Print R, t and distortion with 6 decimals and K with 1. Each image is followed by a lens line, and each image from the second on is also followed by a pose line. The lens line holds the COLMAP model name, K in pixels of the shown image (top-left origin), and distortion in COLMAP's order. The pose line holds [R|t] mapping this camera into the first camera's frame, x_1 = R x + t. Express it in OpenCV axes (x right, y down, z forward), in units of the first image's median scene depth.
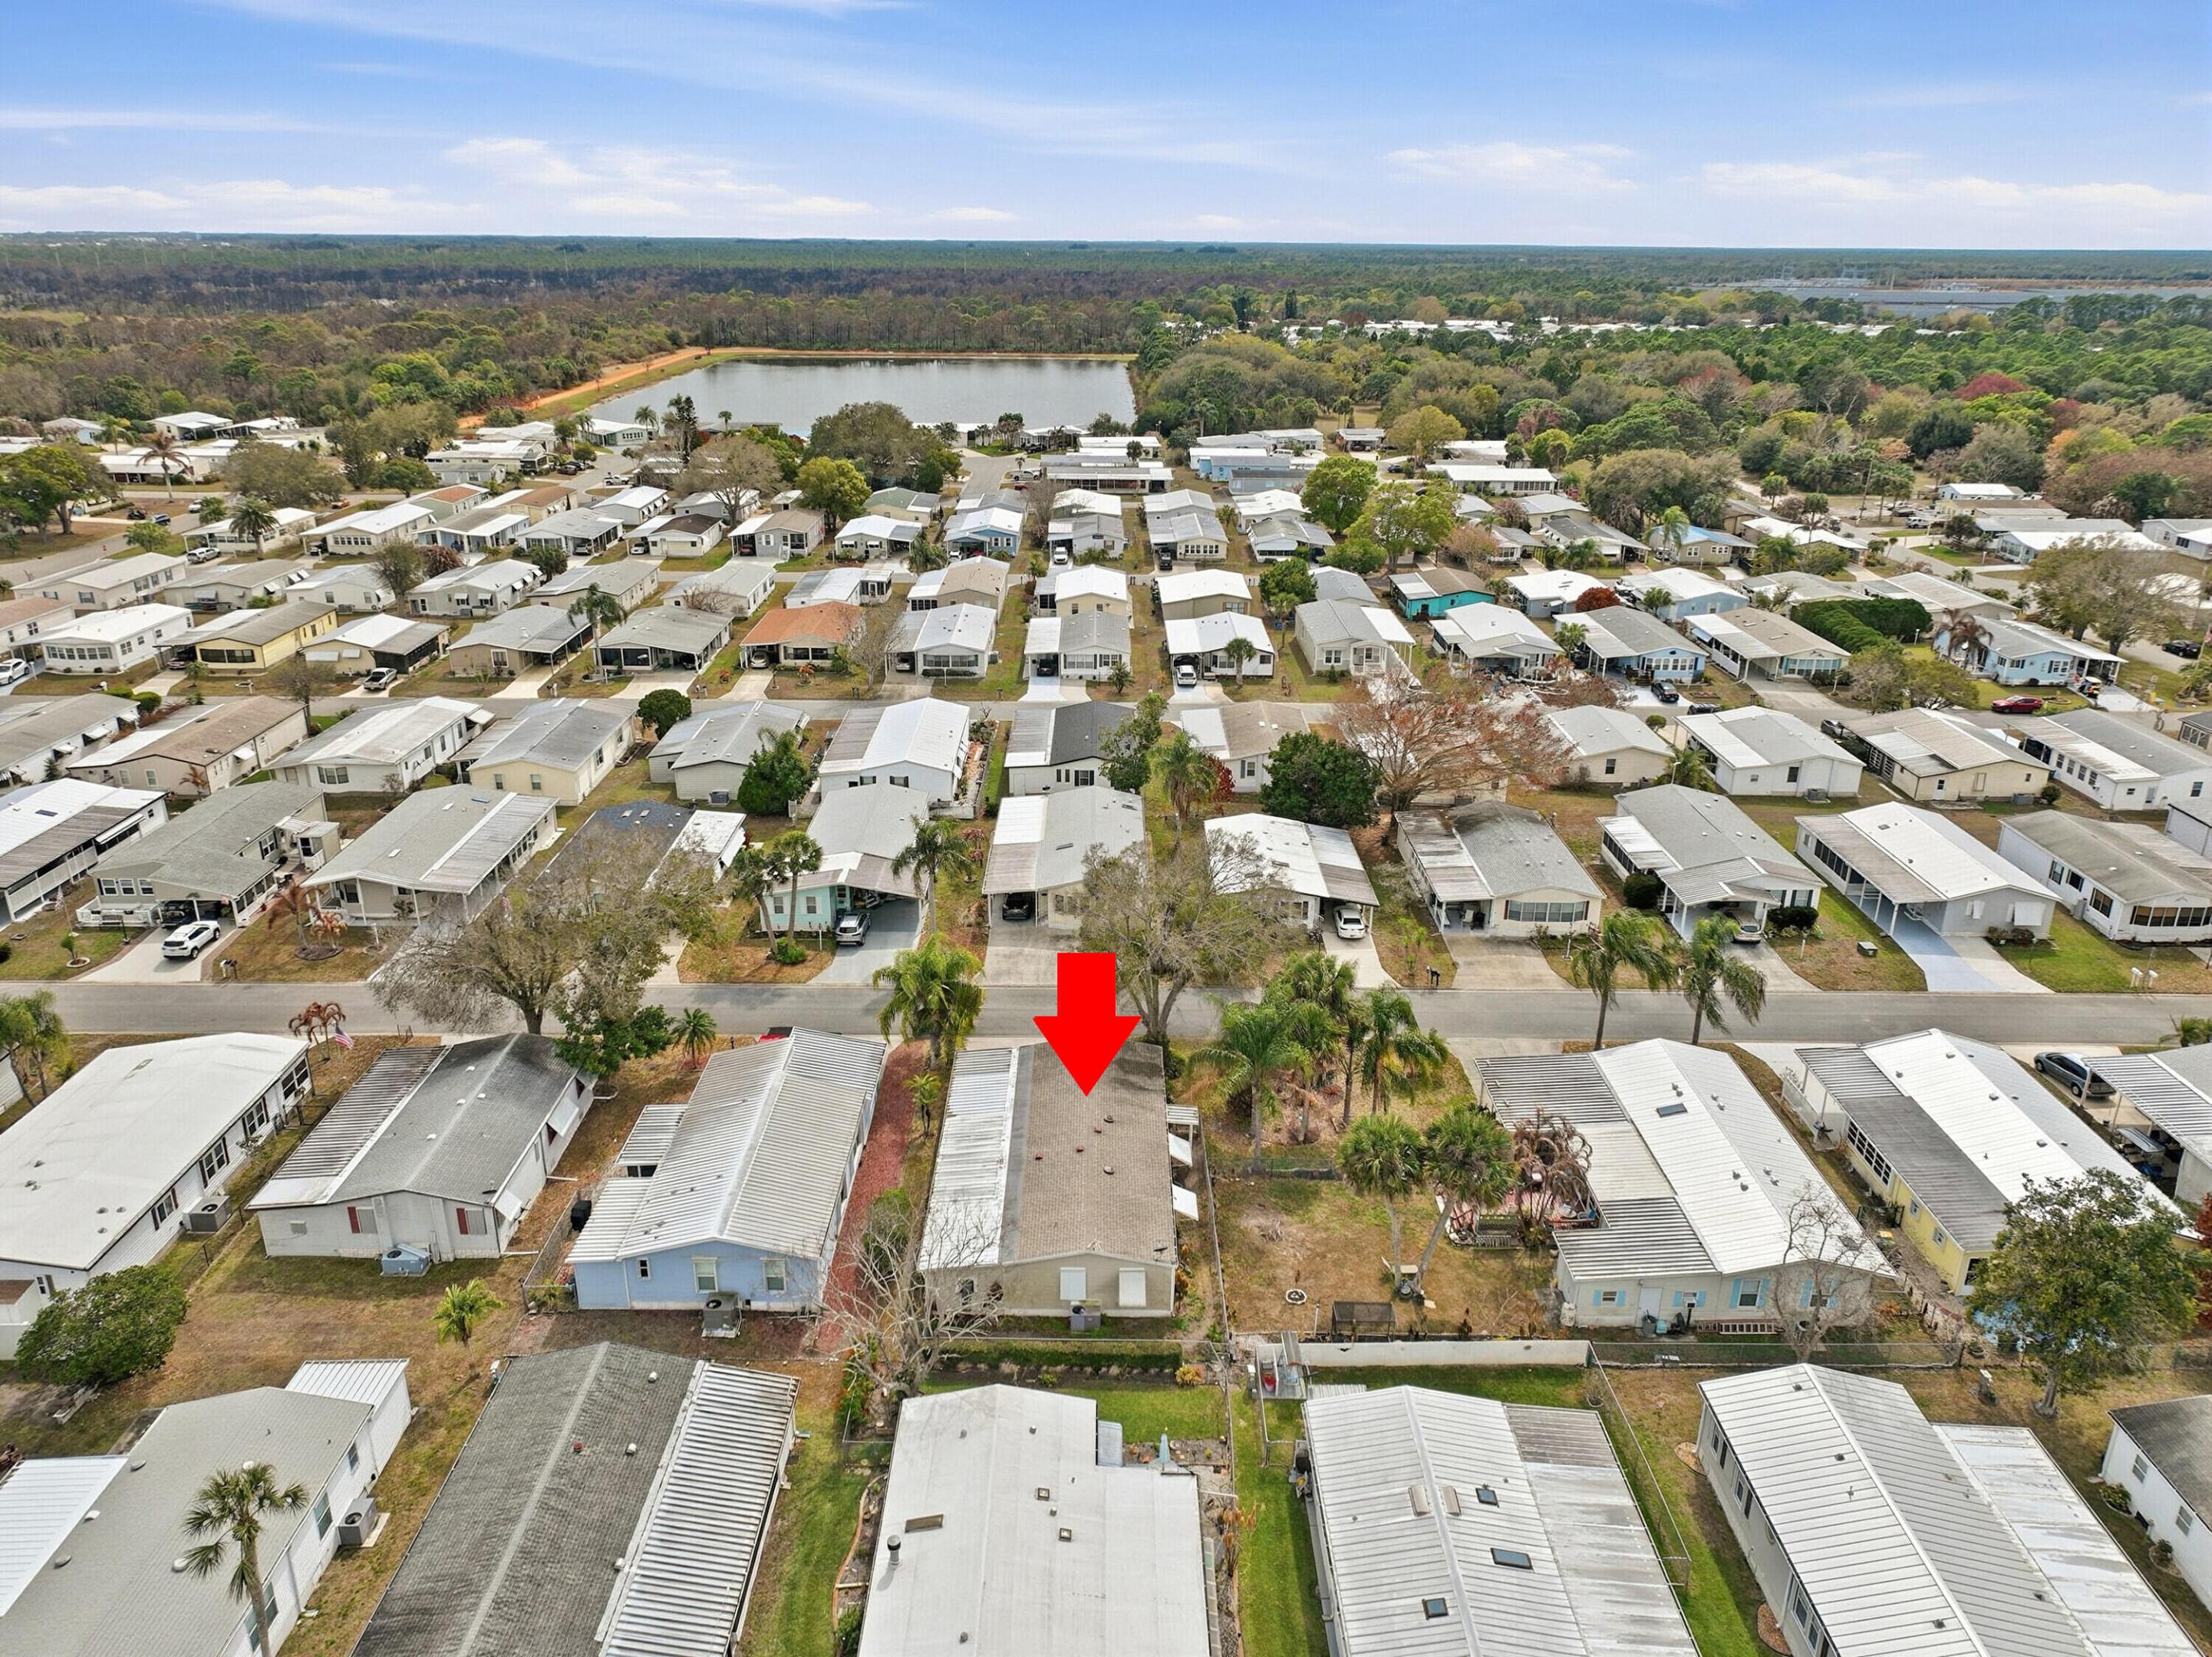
lens RADIAL K [[1549.3, 0, 1099.6], [0, 1549.3, 825.0], [0, 0, 1]] dist [0.005252, -0.000698]
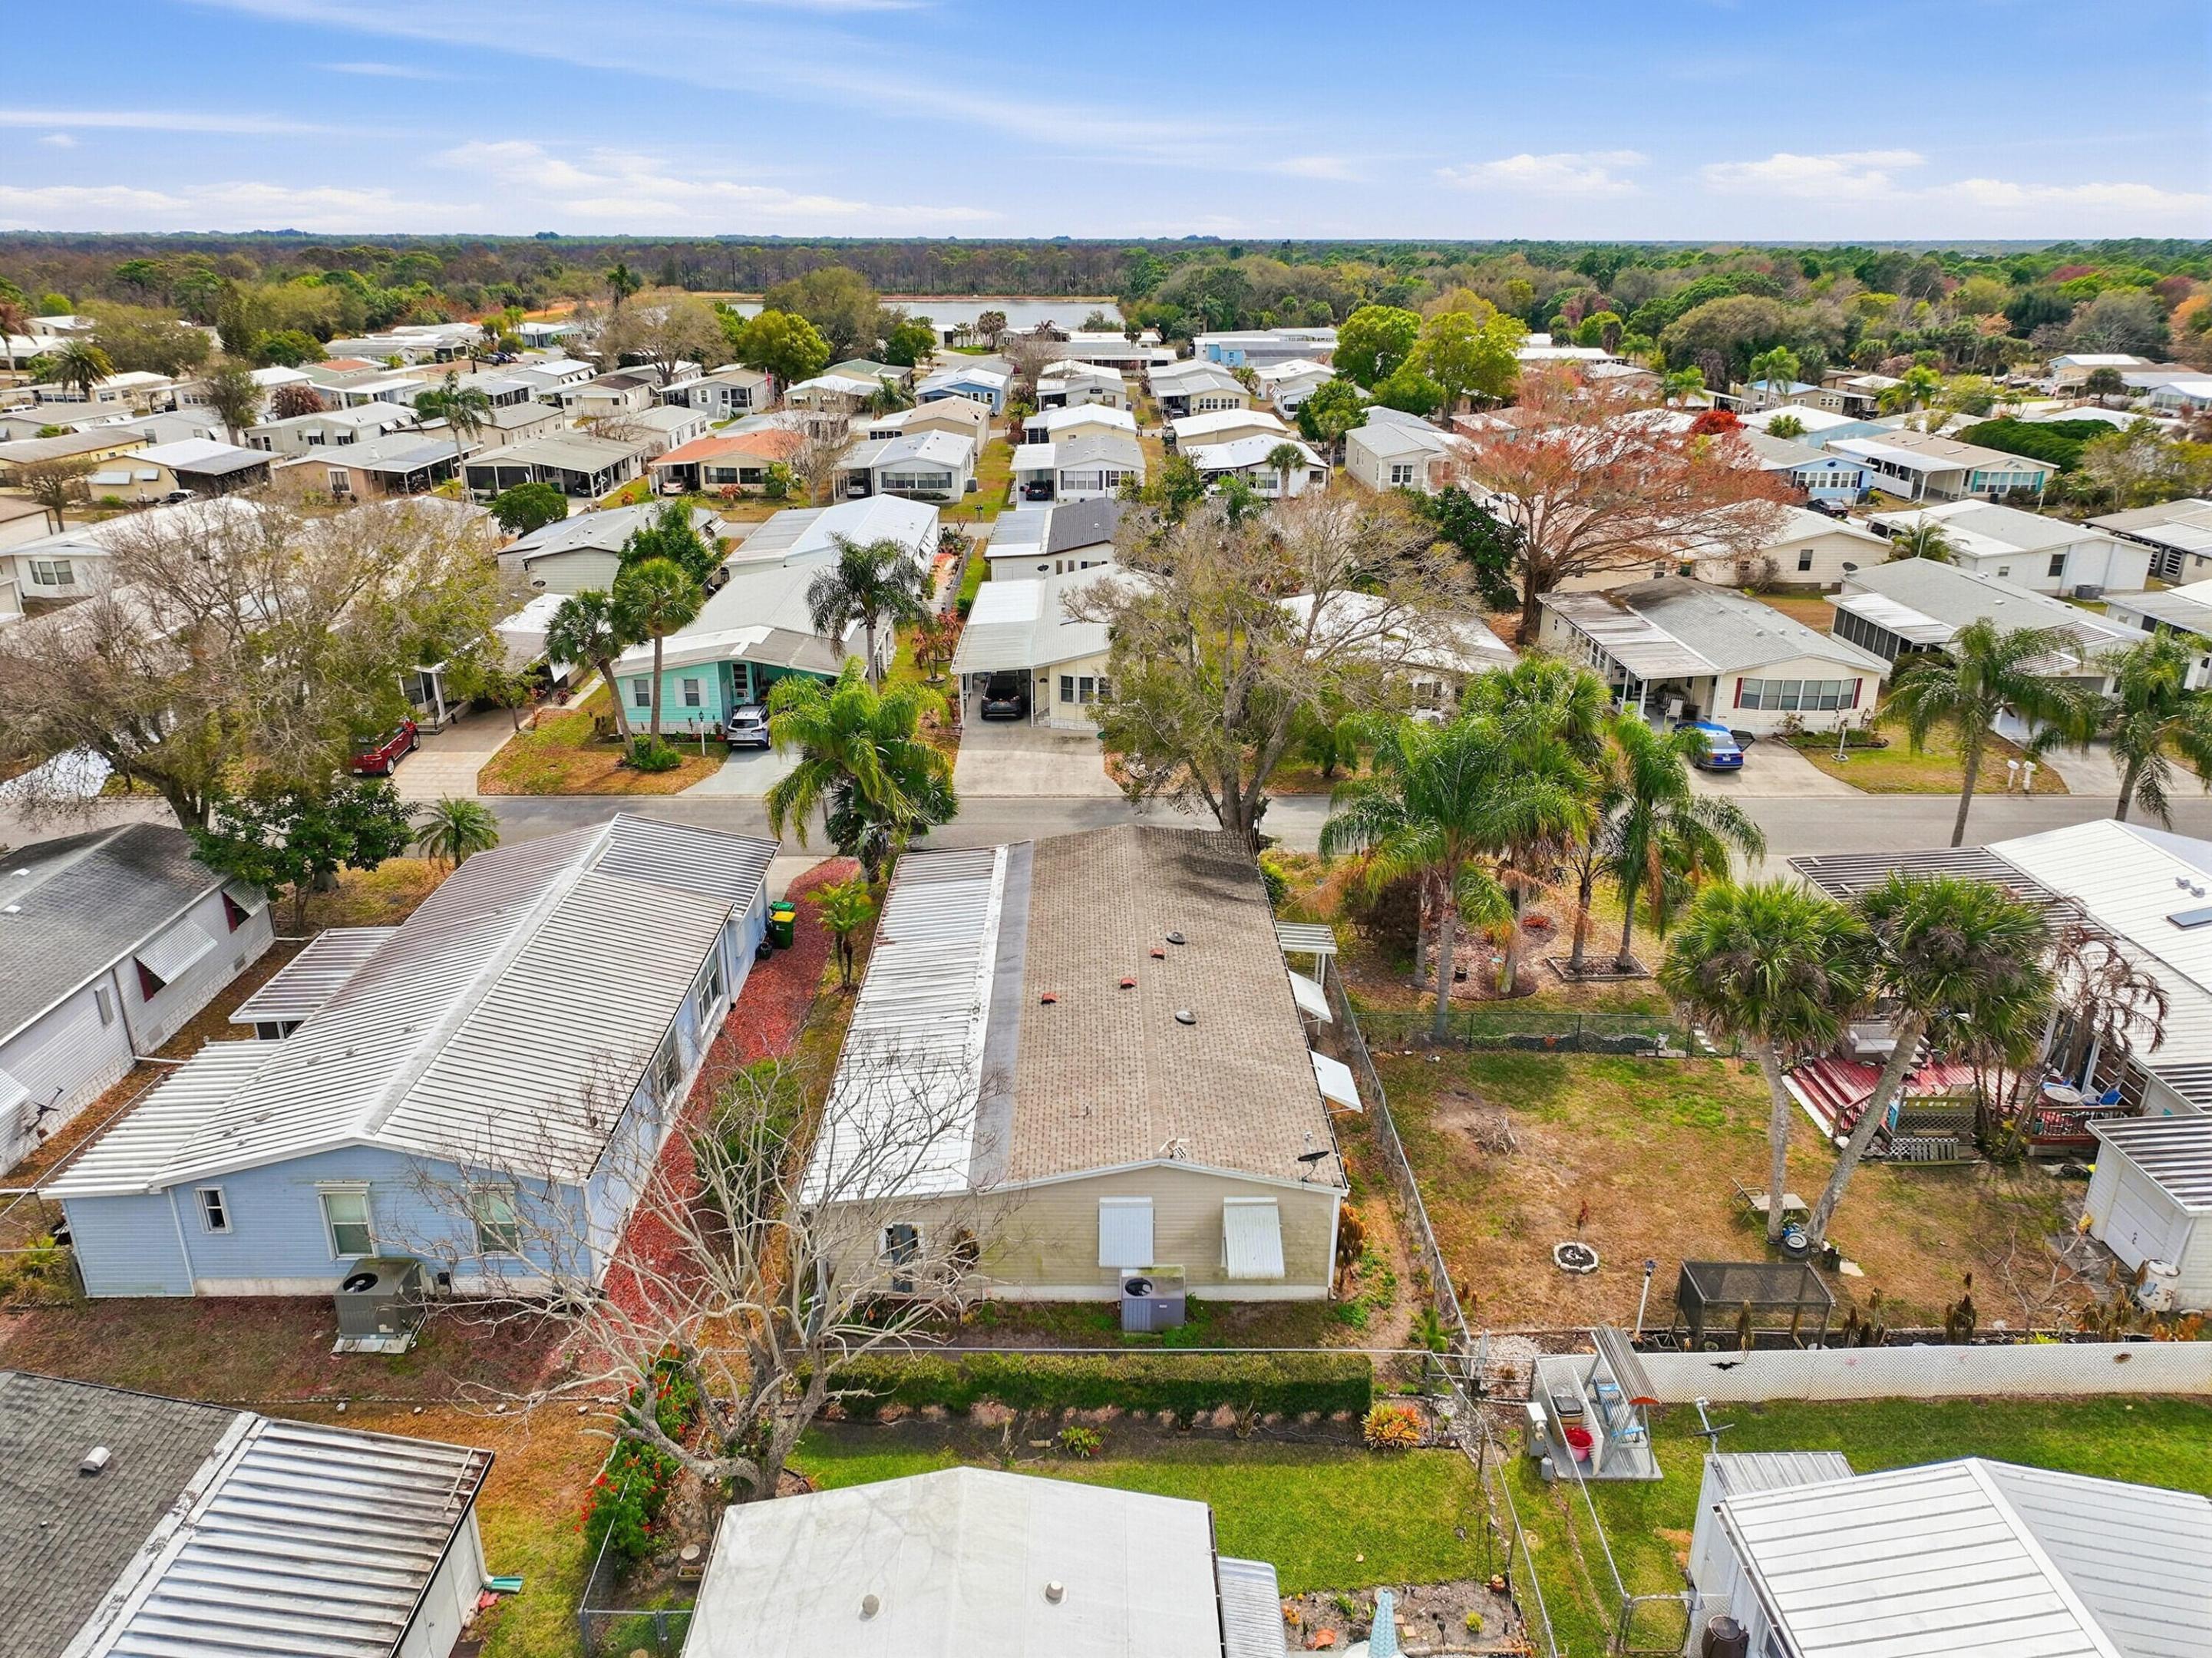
lens RADIAL K [[1549.5, 0, 1108.0], [0, 1549.5, 833.2], [0, 0, 1]] dist [0.000908, 0.004604]
pose [[0.999873, -0.006070, 0.014762, -0.025011], [0.005988, 0.999966, 0.005584, 0.147341], [-0.014795, -0.005495, 0.999875, 0.453130]]
